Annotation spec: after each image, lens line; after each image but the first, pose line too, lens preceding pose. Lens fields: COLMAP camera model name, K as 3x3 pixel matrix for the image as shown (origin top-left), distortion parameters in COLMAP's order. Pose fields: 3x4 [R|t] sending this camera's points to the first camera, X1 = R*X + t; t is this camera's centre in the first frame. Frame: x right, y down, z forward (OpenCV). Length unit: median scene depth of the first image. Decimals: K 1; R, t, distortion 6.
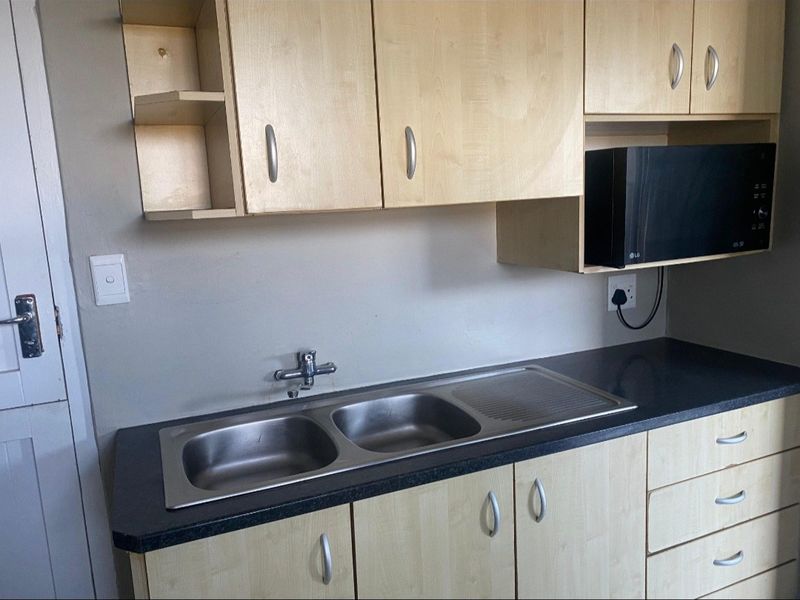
lens RADIAL K [[525.9, 0, 400.0], [0, 525.9, 300.0], [0, 0, 1]] dist [0.019608, -0.011425]
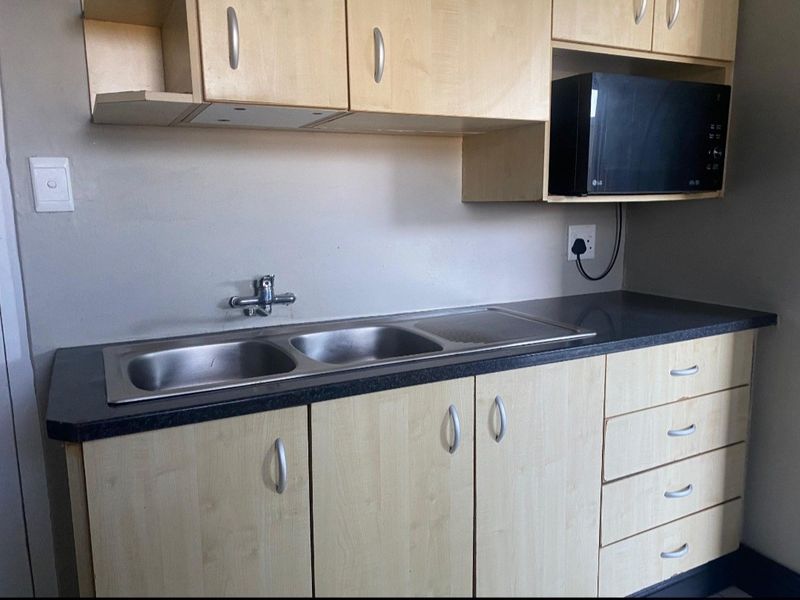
lens RADIAL K [[525.9, 0, 400.0], [0, 525.9, 300.0], [0, 0, 1]] dist [0.019608, -0.011425]
pose [[0.996746, 0.023784, 0.077013, -0.004235], [-0.023090, 0.999684, -0.009887, 0.154643], [-0.077224, 0.008076, 0.996981, 0.023040]]
